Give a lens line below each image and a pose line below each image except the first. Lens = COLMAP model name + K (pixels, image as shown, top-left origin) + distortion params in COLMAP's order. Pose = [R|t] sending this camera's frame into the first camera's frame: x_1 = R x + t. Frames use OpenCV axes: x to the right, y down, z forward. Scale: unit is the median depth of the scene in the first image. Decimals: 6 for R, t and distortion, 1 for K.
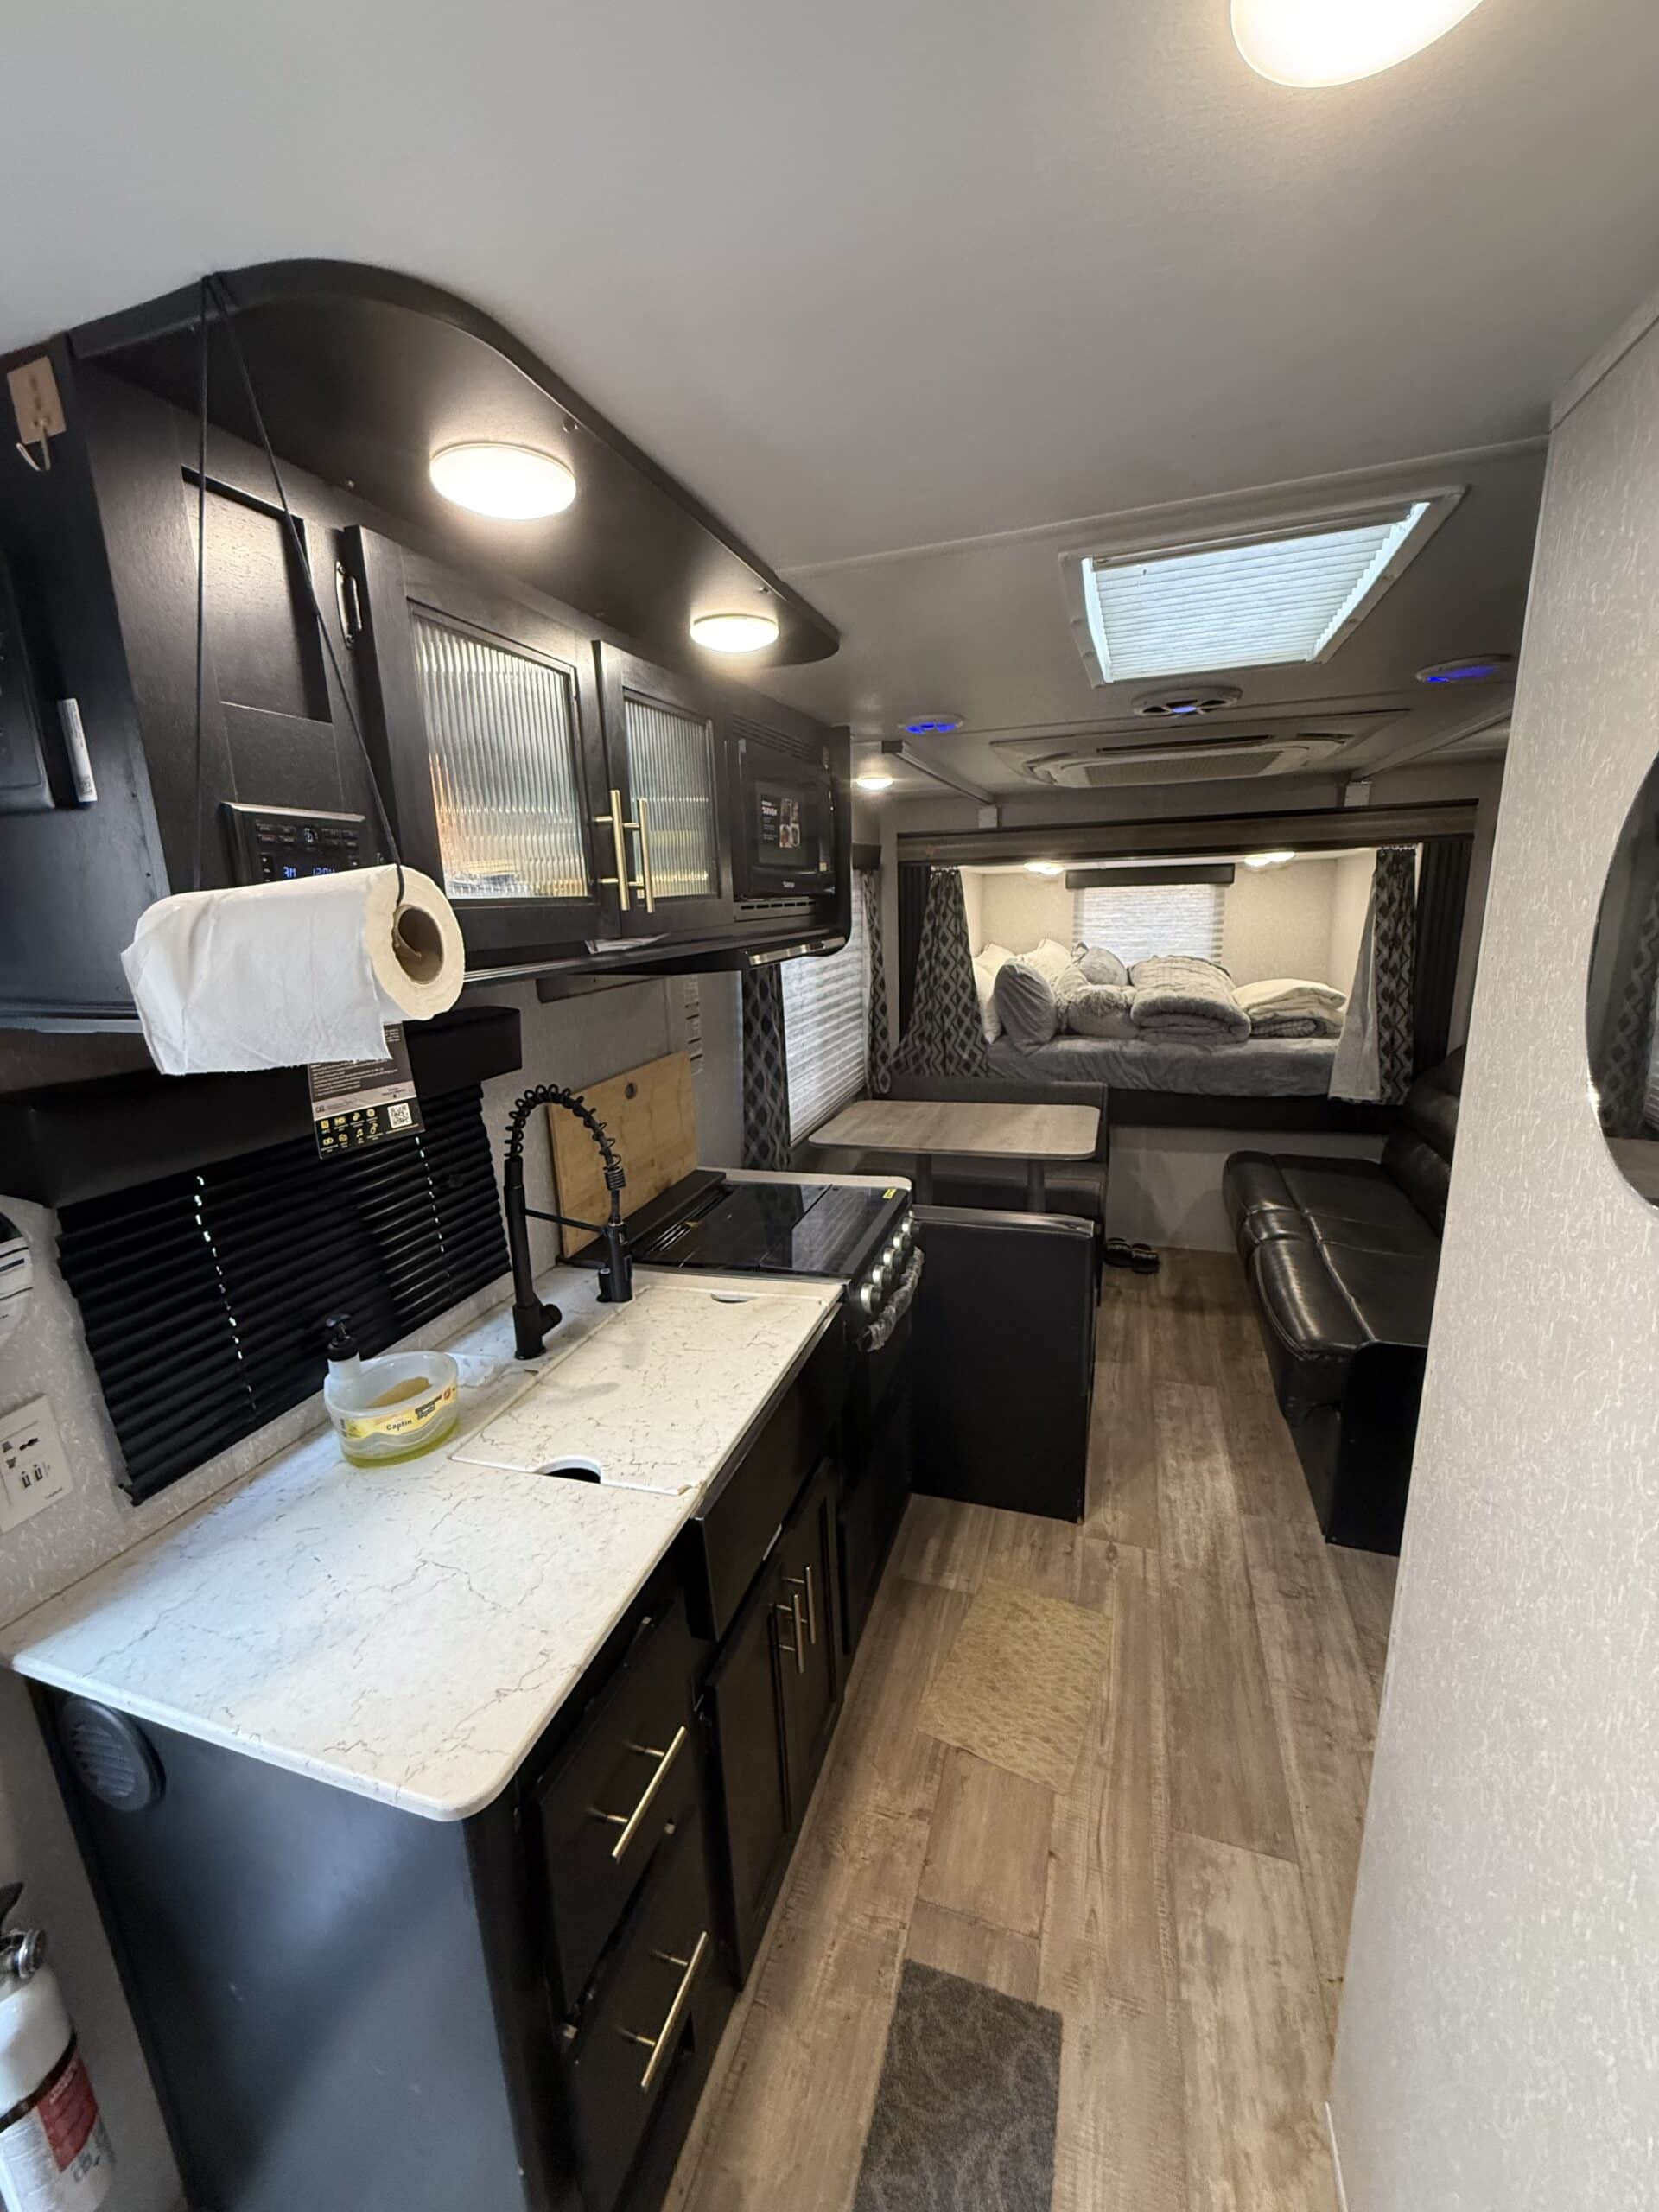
lens RADIAL K [[880.1, 0, 830.4], [0, 880.1, 1096.6], [0, 0, 1]] dist [-0.000750, 0.000182]
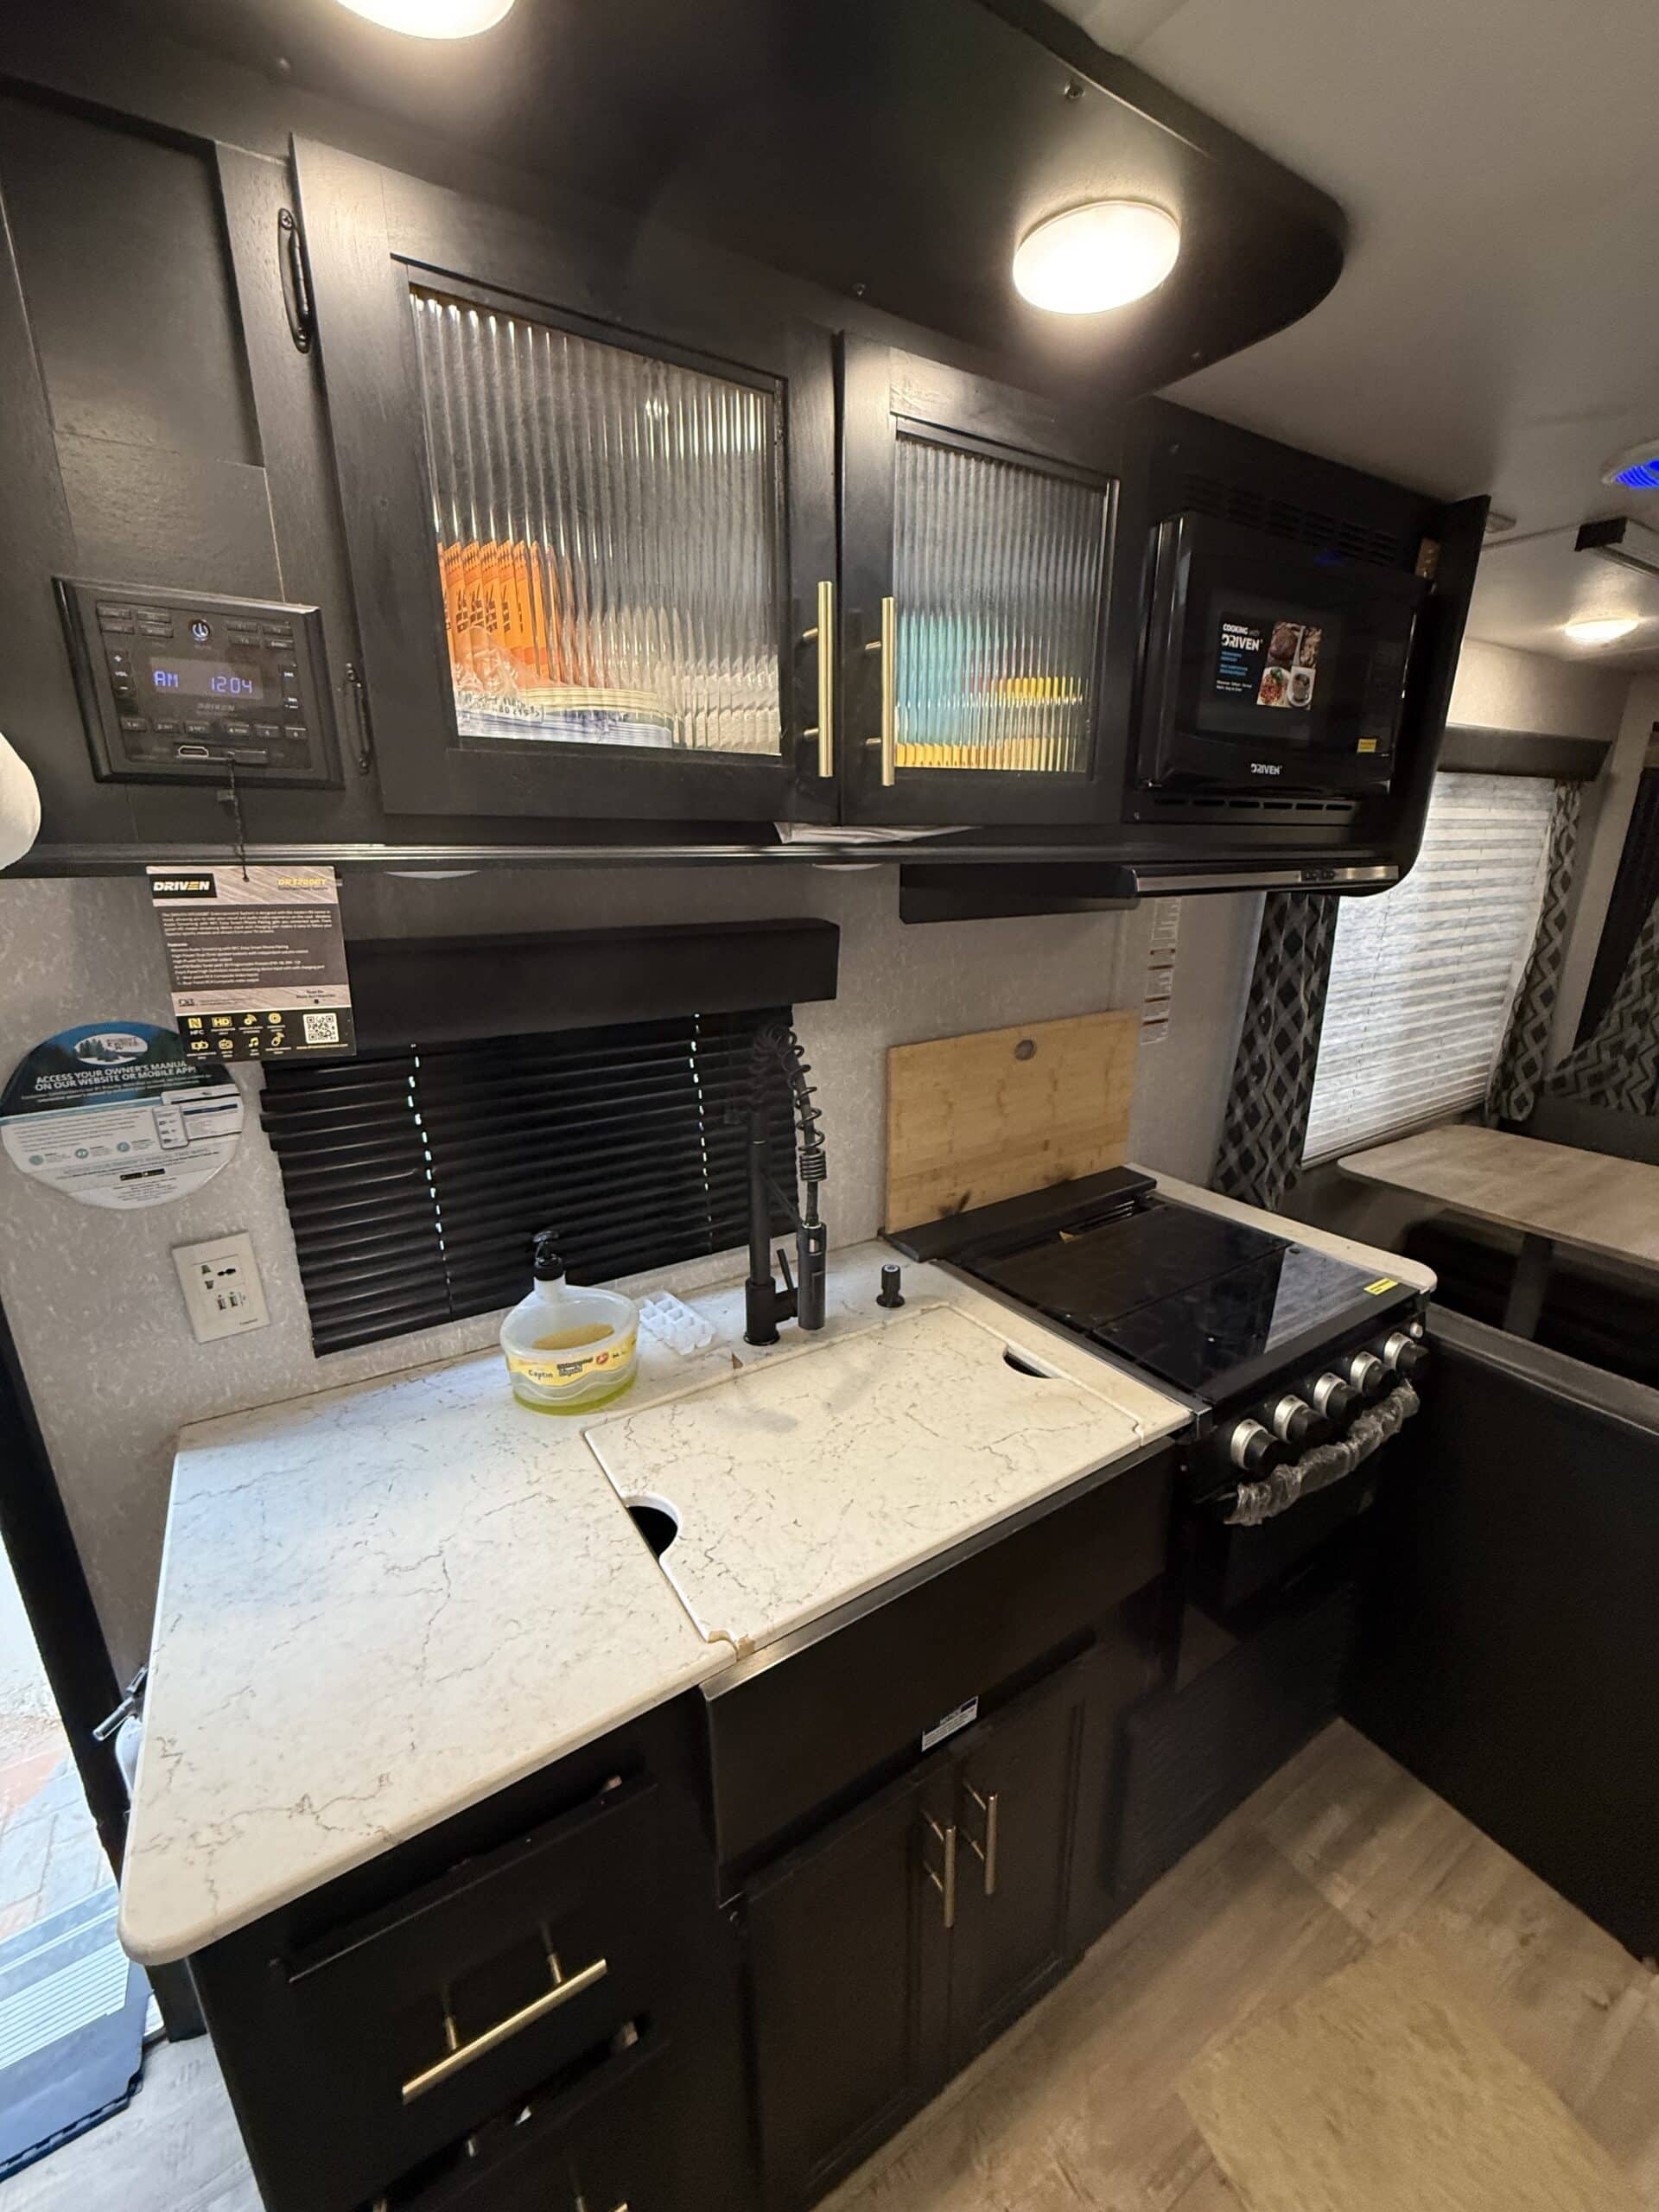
lens RADIAL K [[880.1, 0, 835.0], [0, 880.1, 1097.9], [0, 0, 1]] dist [-0.000750, 0.000182]
pose [[0.766817, 0.212201, -0.605774, 0.076044], [-0.168955, 0.977218, 0.128446, -0.022378], [0.619229, 0.003854, 0.785201, 0.171400]]
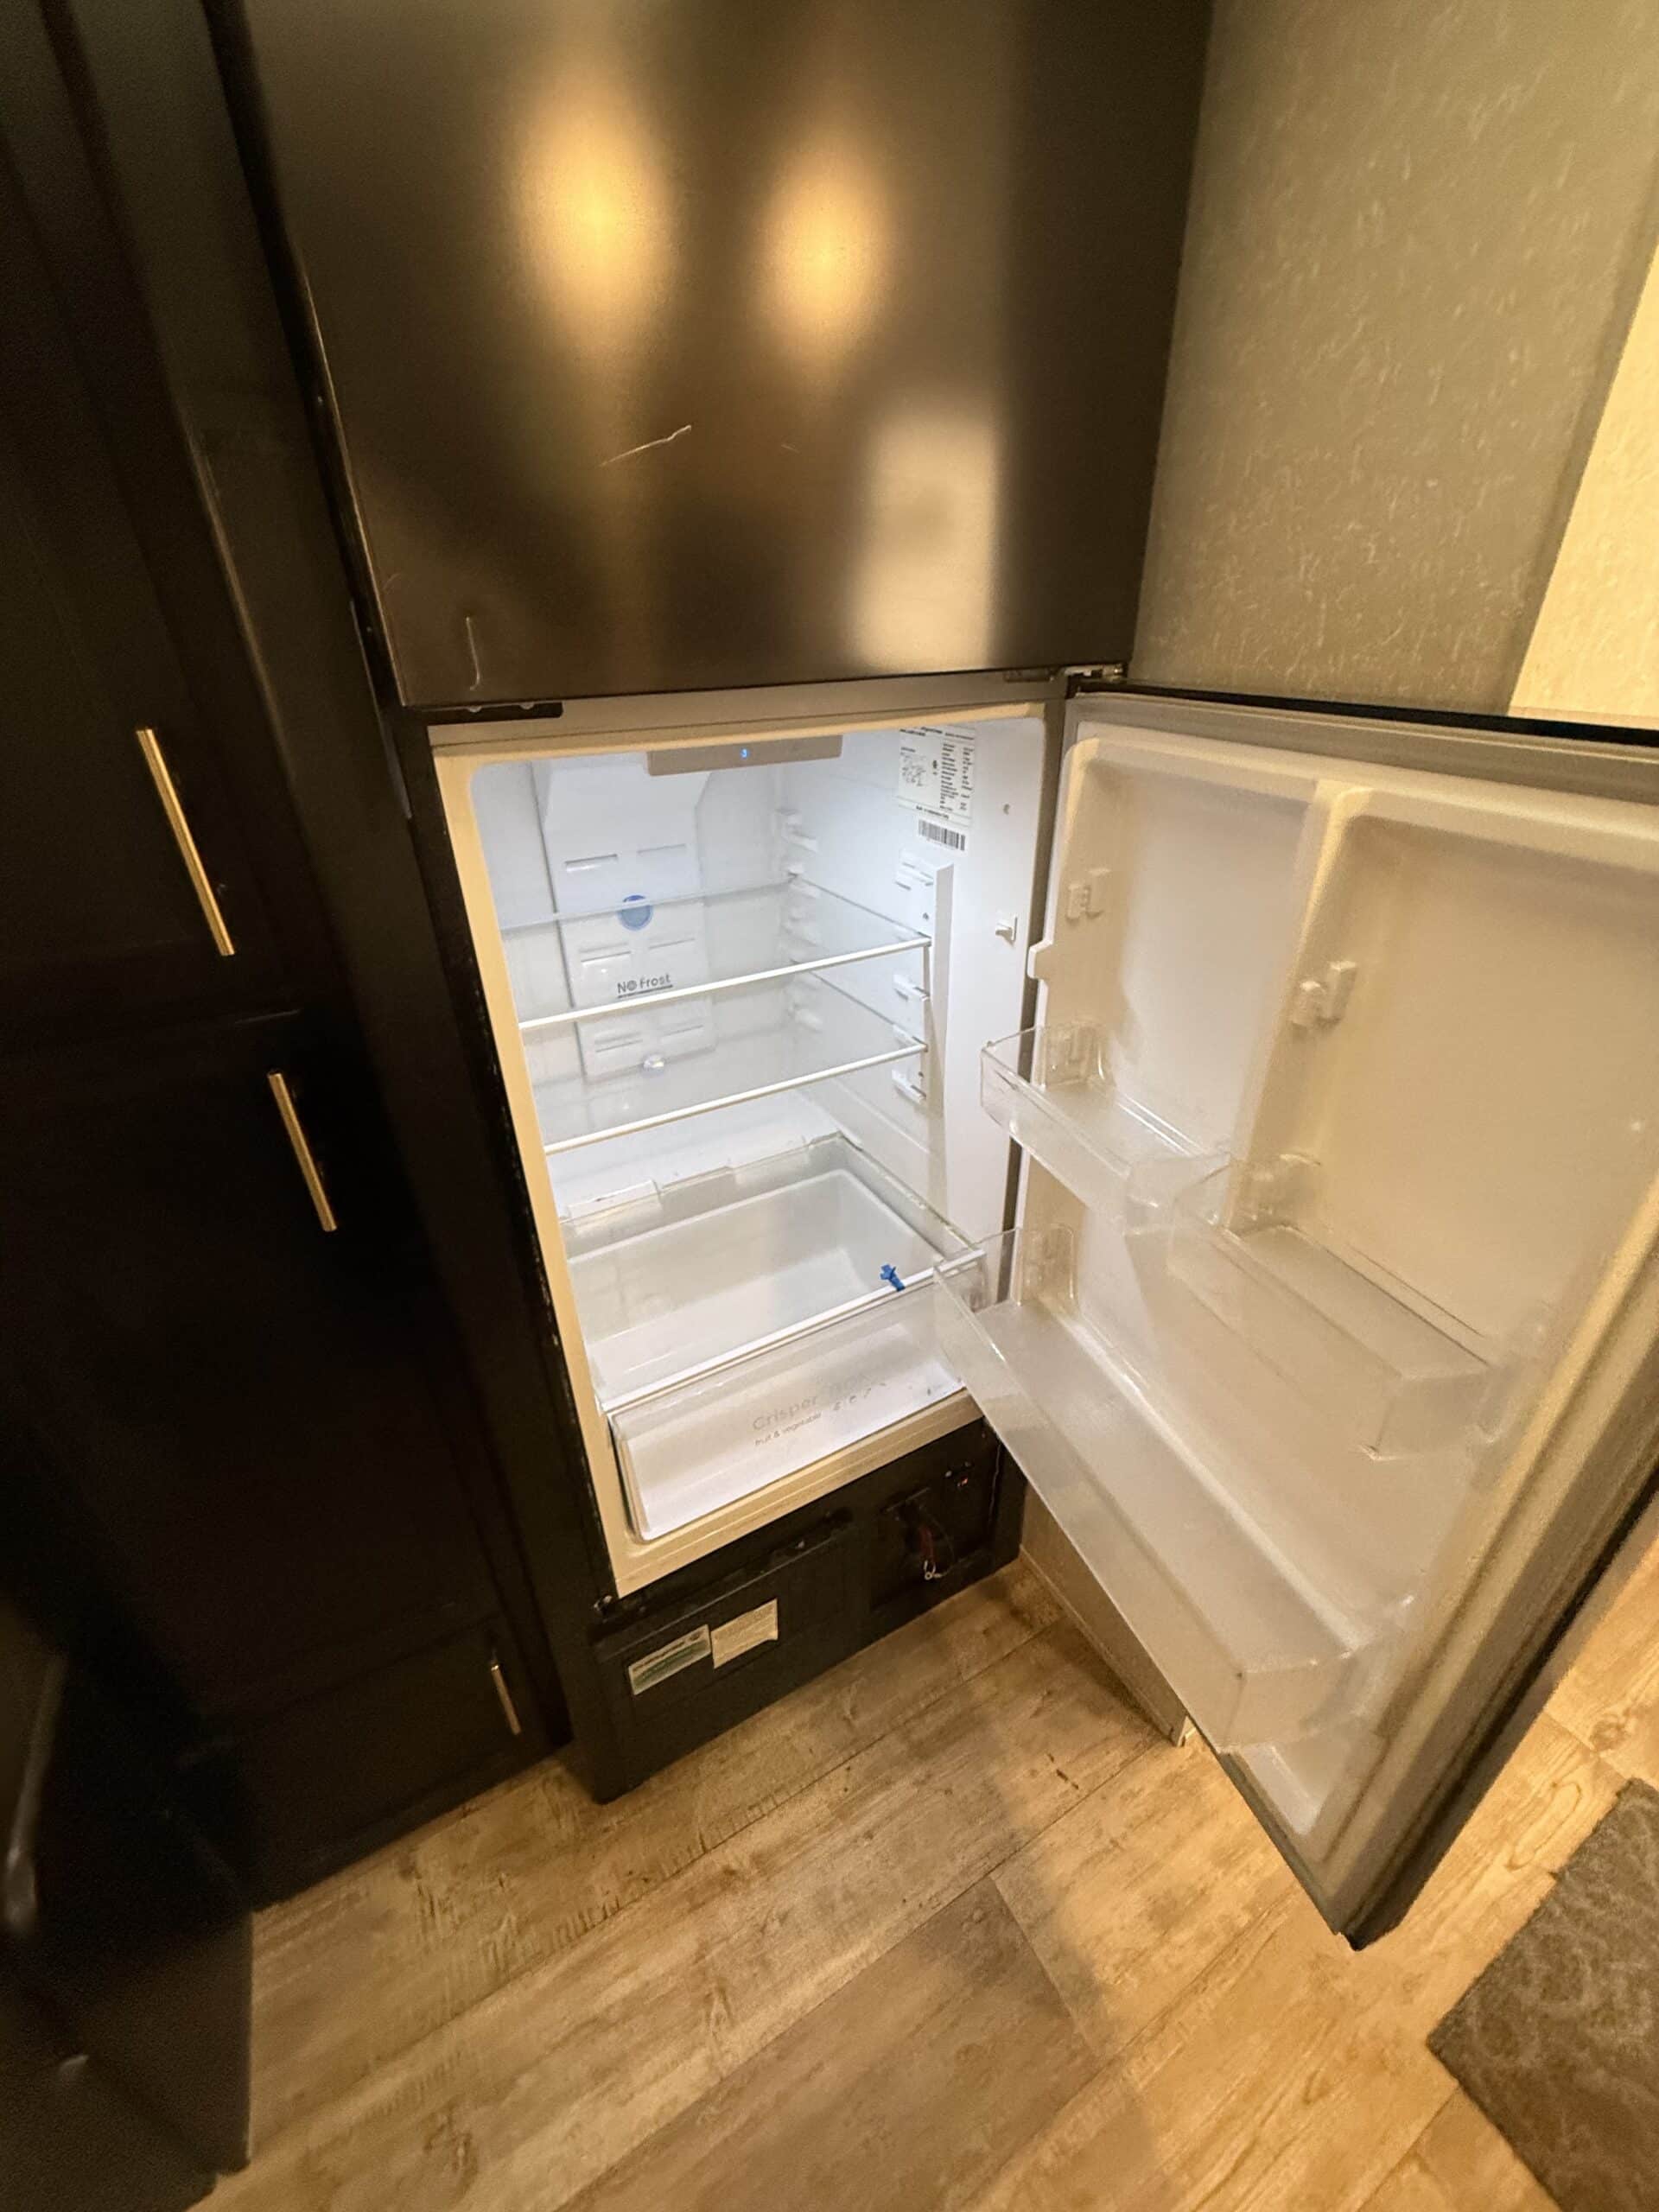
lens RADIAL K [[880.1, 0, 827.0], [0, 880.1, 1108.0], [0, 0, 1]] dist [-0.000750, 0.000182]
pose [[-0.739298, -0.291669, 0.606933, 0.165947], [0.190786, 0.773664, 0.604189, -0.058692], [-0.645786, 0.562470, -0.516322, 0.502767]]
